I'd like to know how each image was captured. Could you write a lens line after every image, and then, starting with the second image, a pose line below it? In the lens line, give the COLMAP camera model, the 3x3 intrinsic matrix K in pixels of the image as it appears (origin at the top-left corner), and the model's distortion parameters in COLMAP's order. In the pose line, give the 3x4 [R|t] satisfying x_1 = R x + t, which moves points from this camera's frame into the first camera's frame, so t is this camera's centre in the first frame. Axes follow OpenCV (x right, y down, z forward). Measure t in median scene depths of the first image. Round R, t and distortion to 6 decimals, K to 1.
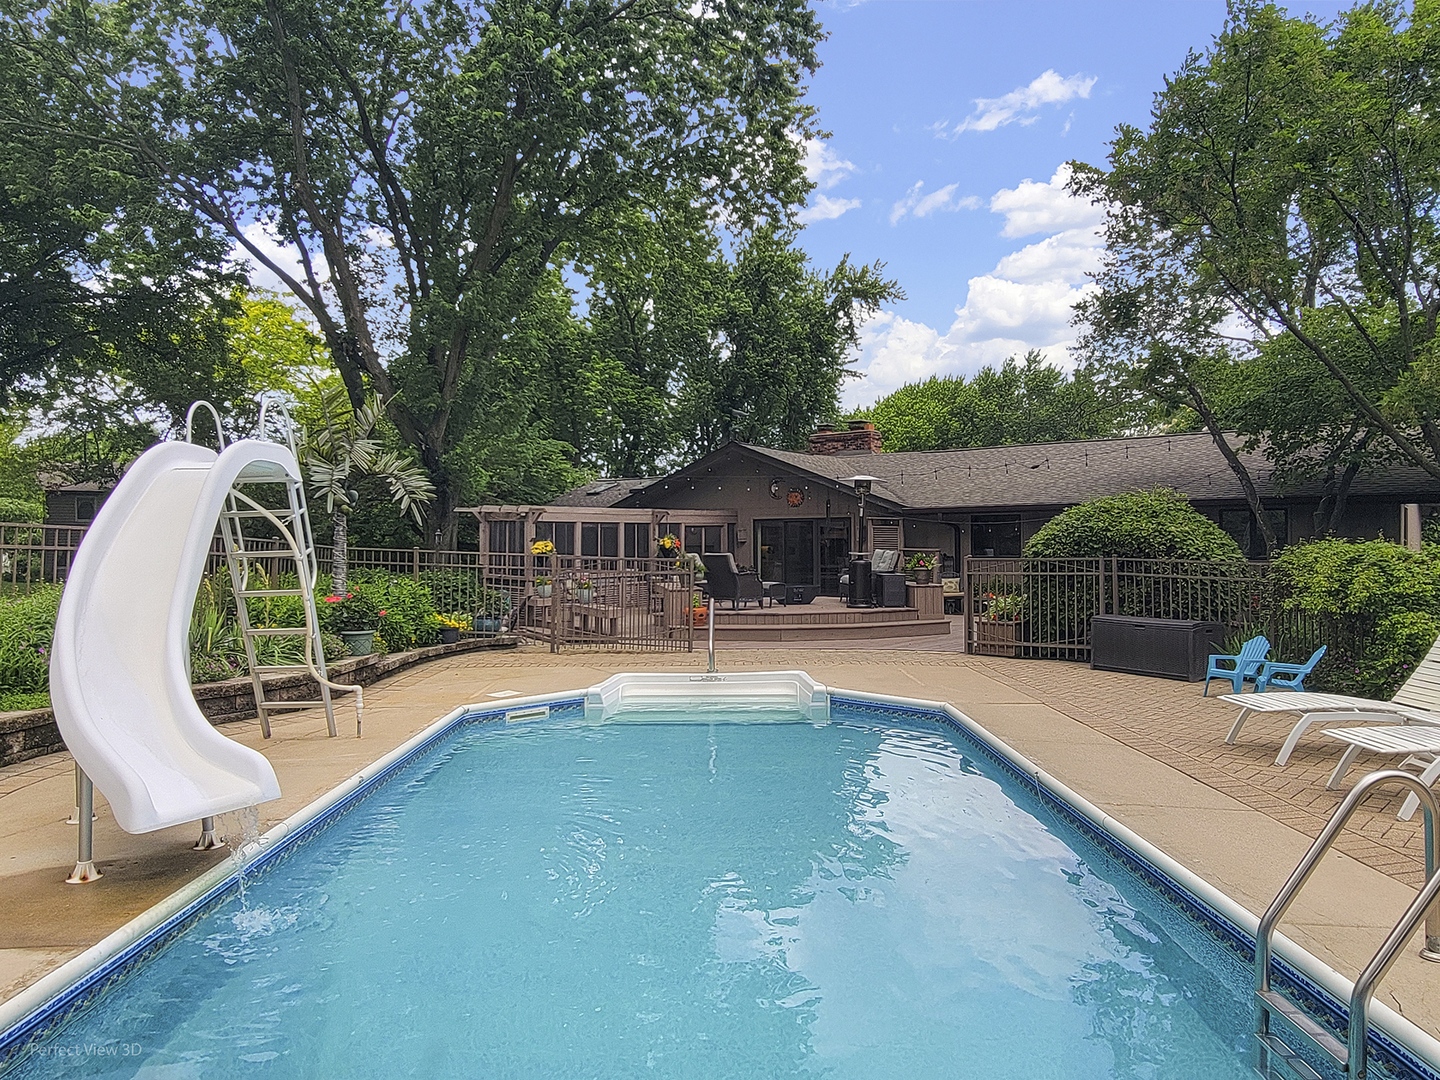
lens RADIAL K [[725.4, 0, 720.0], [0, 725.4, 540.0], [0, 0, 1]] dist [0.001014, 0.000222]
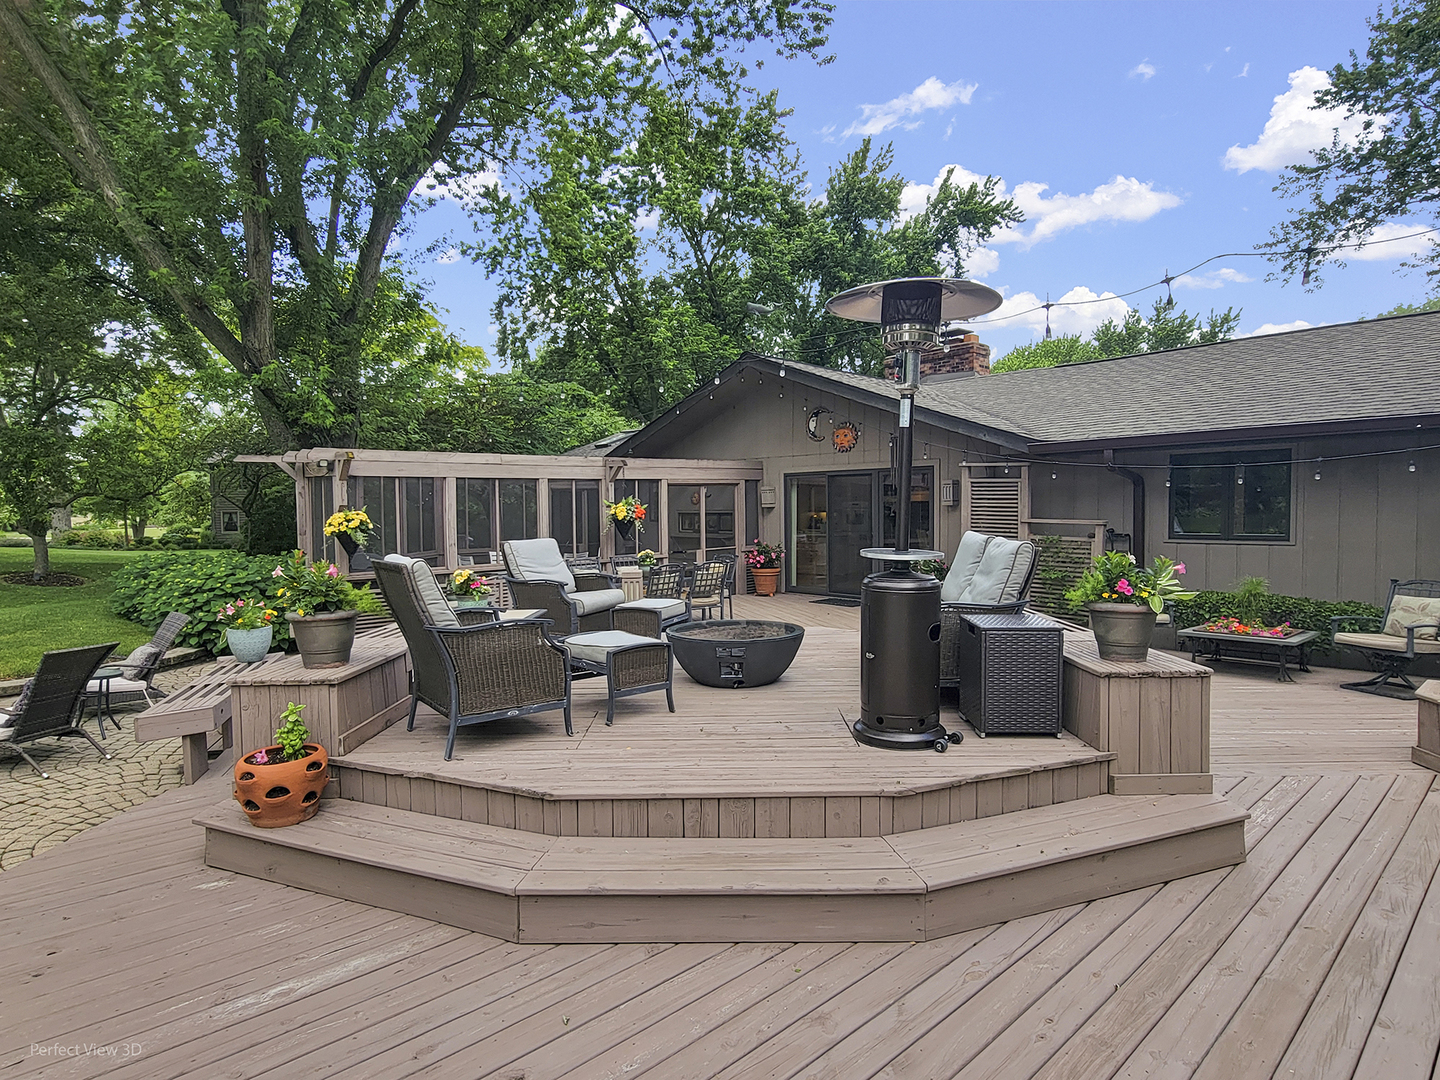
lens RADIAL K [[725.4, 0, 720.0], [0, 725.4, 540.0], [0, 0, 1]] dist [0.001014, 0.000222]
pose [[0.990469, -0.000984, -0.137736, 0.078841], [0.007771, 0.998781, 0.048749, -0.000837], [0.137520, -0.049354, 0.989269, 0.342252]]
